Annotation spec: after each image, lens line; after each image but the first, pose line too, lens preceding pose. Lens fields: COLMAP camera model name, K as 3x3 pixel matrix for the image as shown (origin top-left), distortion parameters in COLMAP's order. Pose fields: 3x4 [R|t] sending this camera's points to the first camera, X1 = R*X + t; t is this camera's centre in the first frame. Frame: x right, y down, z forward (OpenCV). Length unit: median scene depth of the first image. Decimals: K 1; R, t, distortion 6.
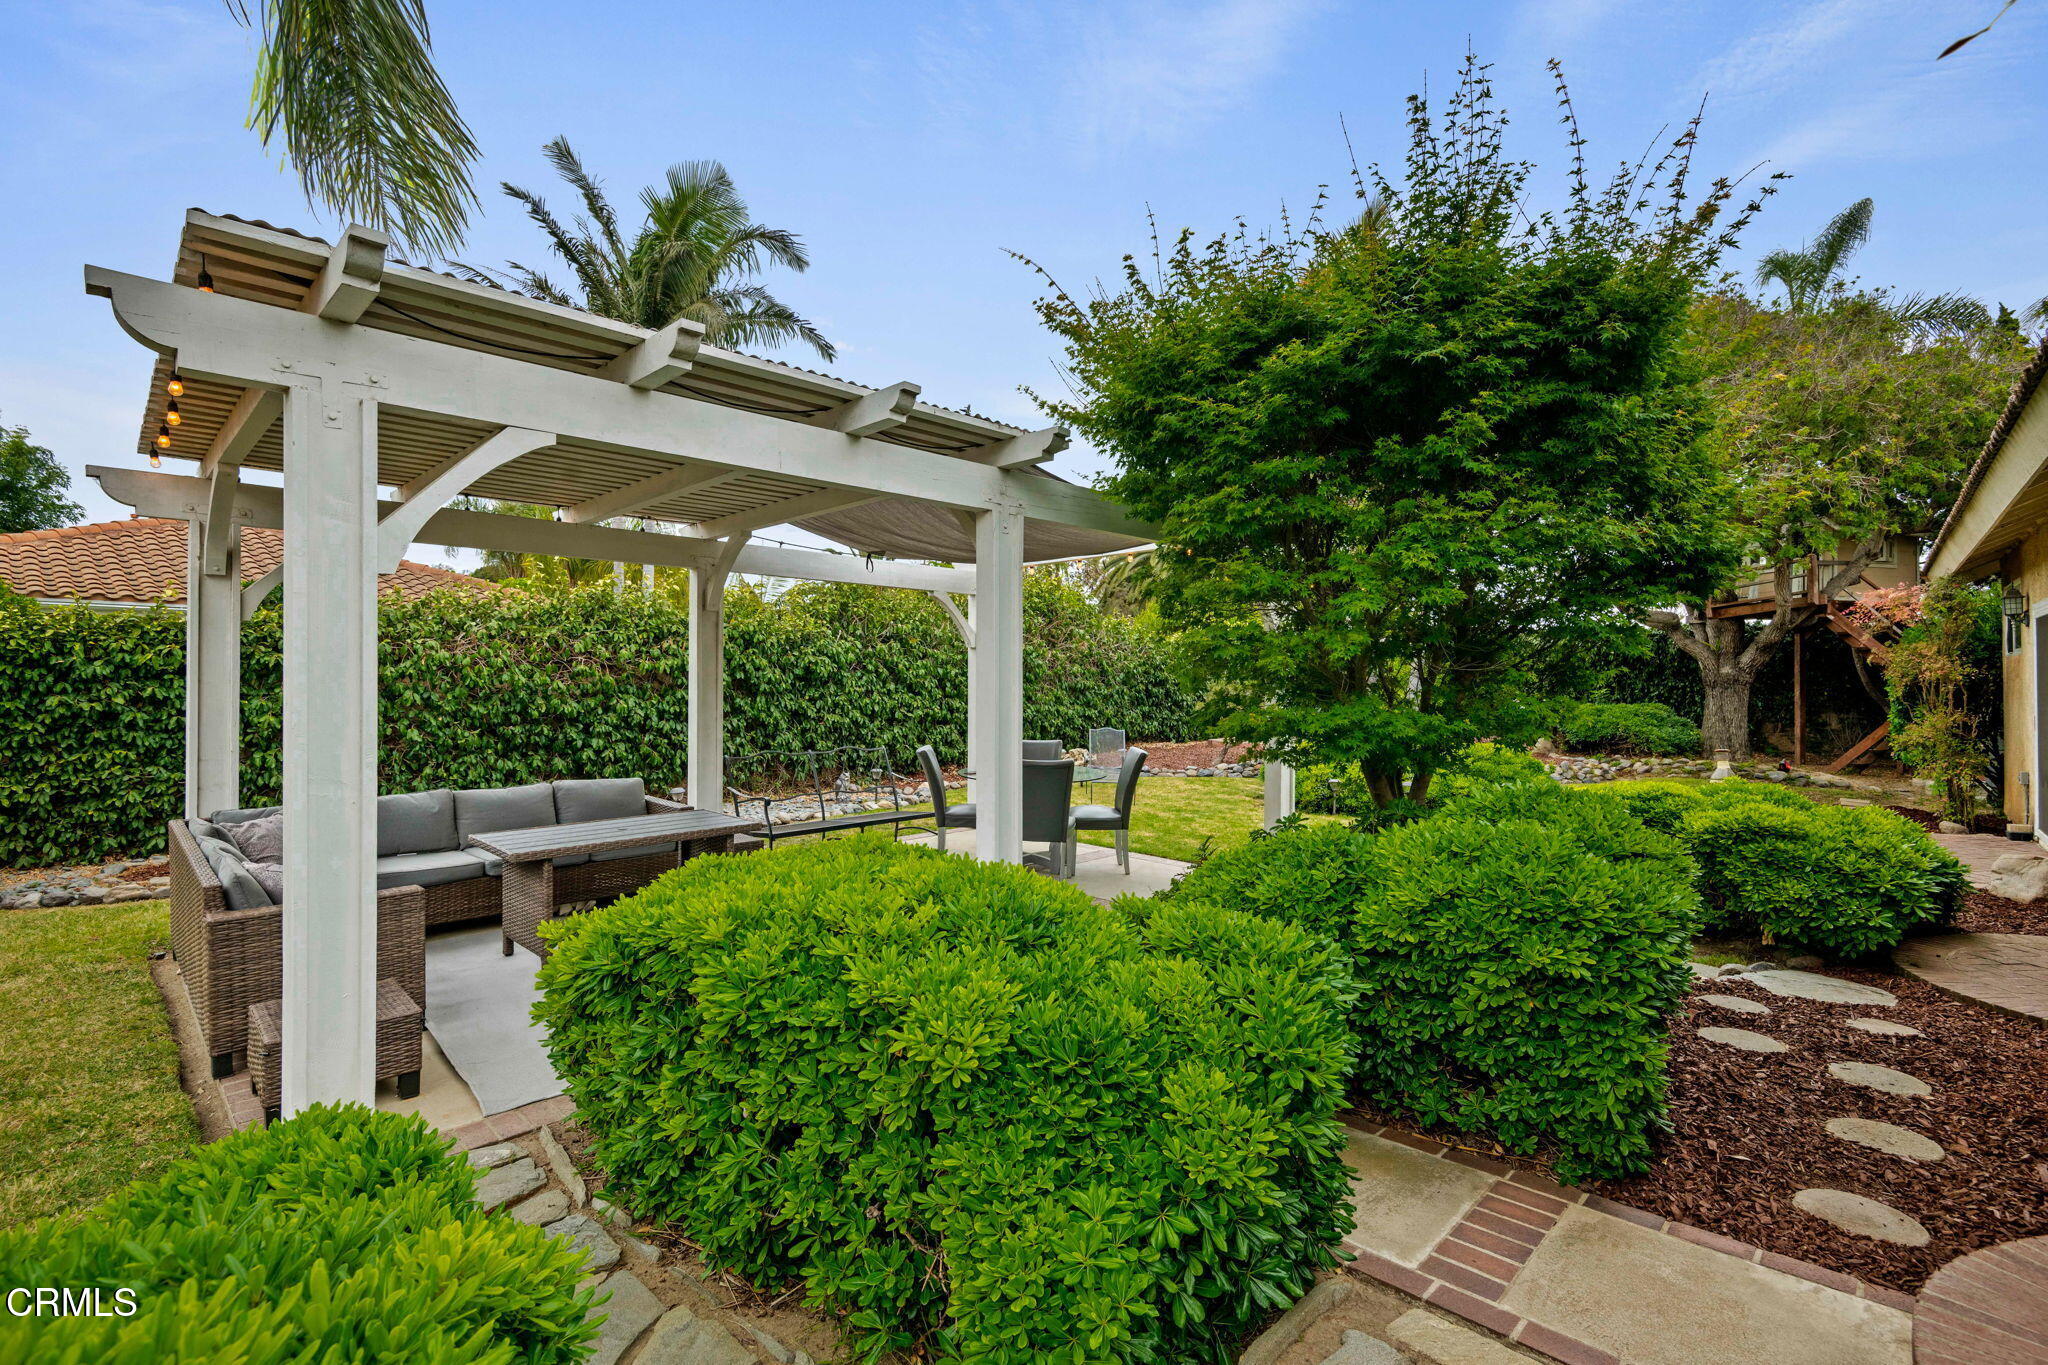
lens RADIAL K [[970.2, 0, 1023.9], [0, 970.2, 681.0], [0, 0, 1]] dist [-0.002967, -0.003724]
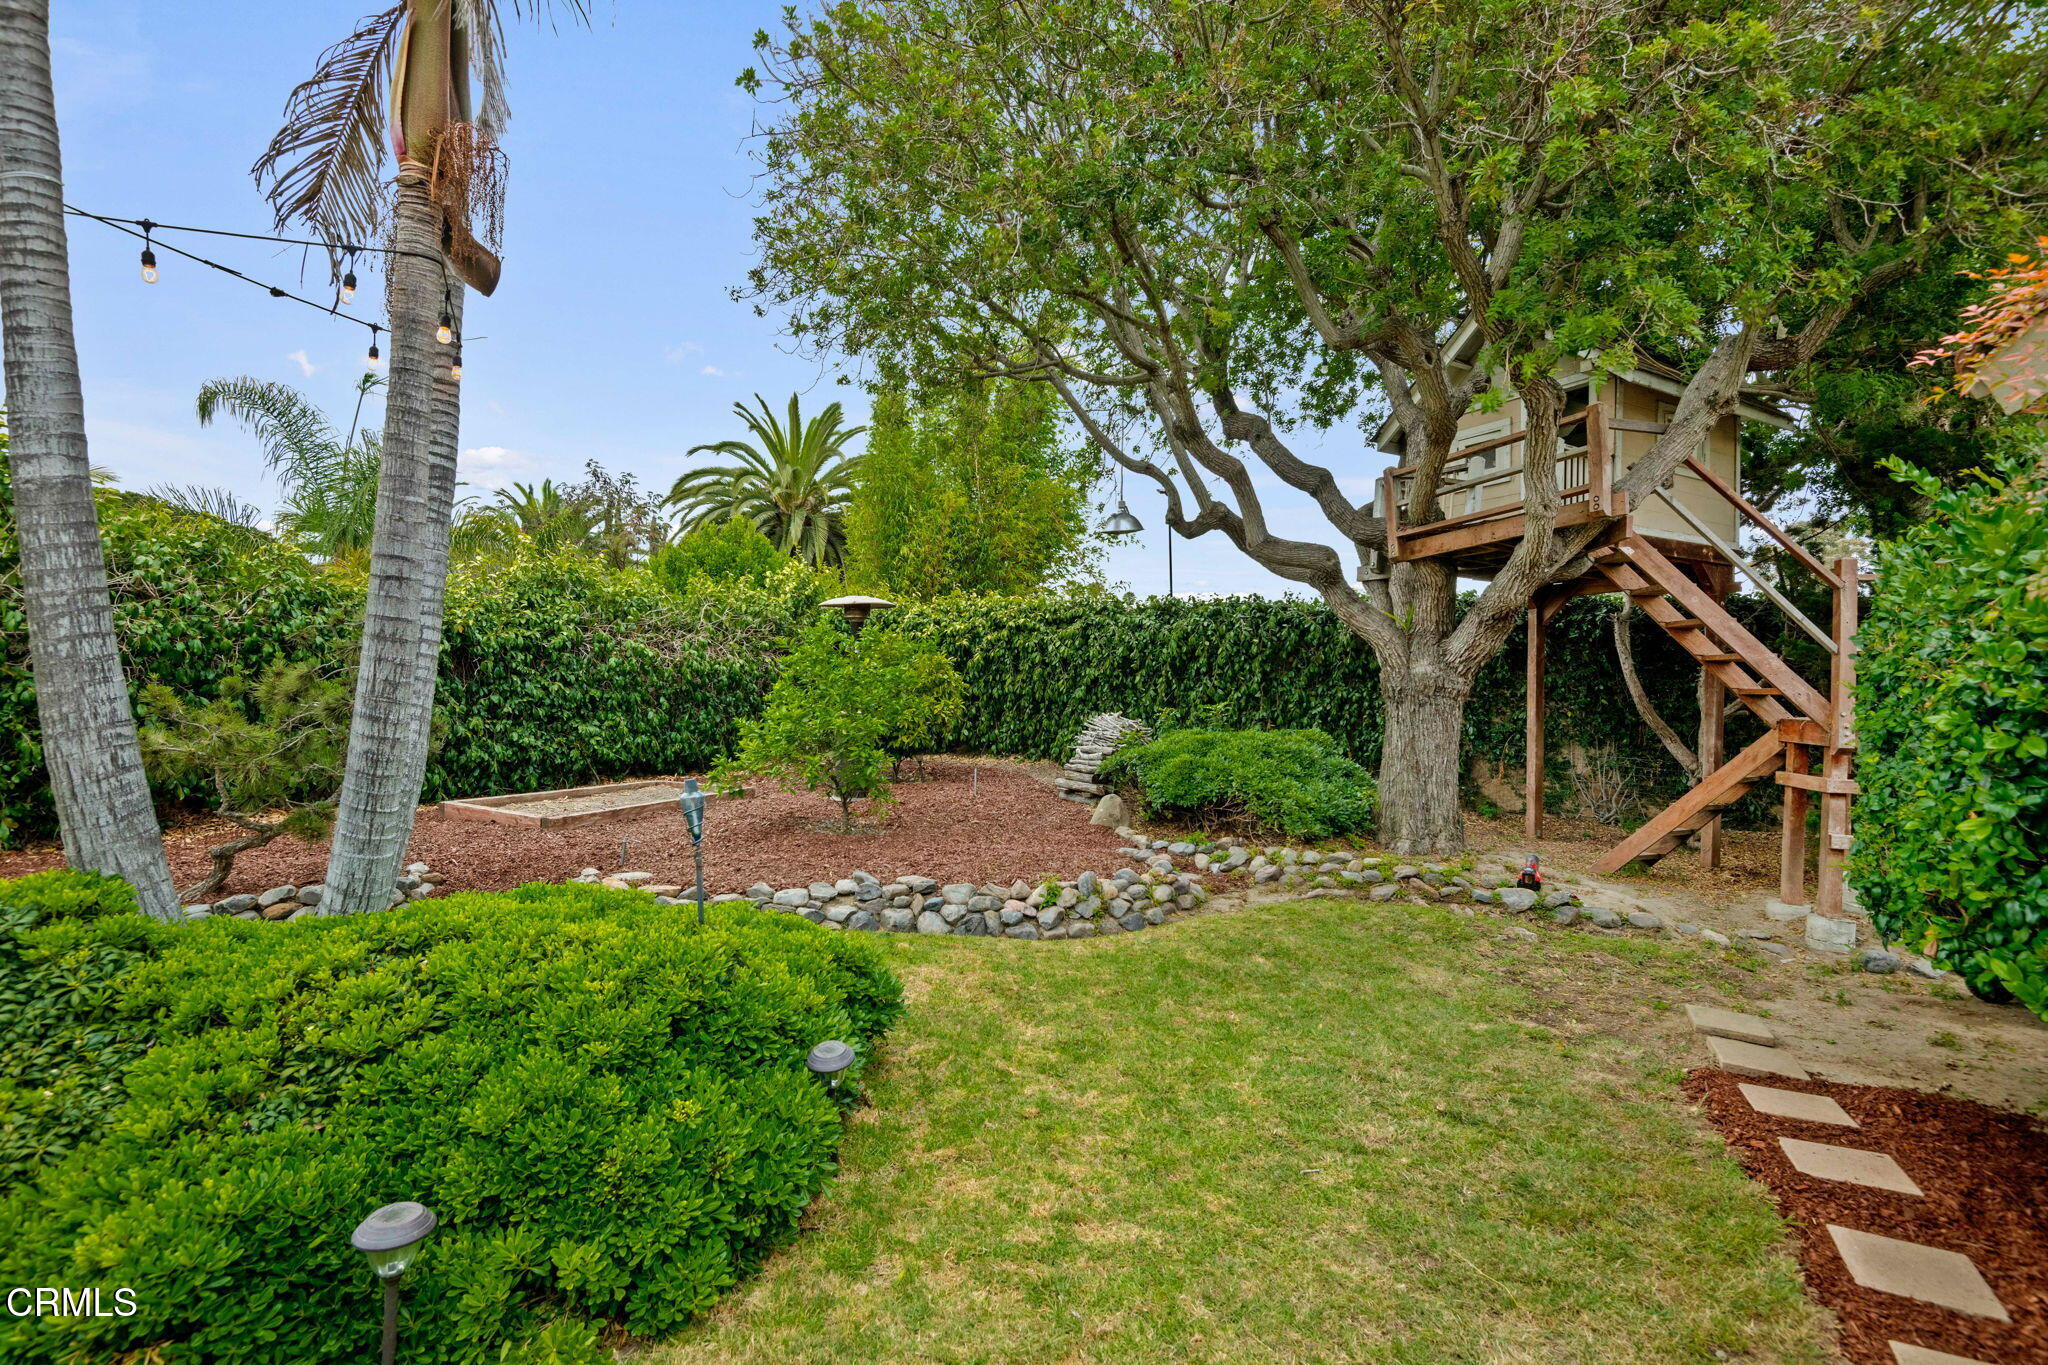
lens RADIAL K [[970.2, 0, 1024.1], [0, 970.2, 691.6], [0, 0, 1]] dist [-0.002967, -0.003724]
pose [[0.970954, 0.011694, 0.238982, 0.400822], [-0.013322, 0.999898, 0.005201, 0.001203], [-0.238896, -0.008233, 0.971010, 0.555097]]
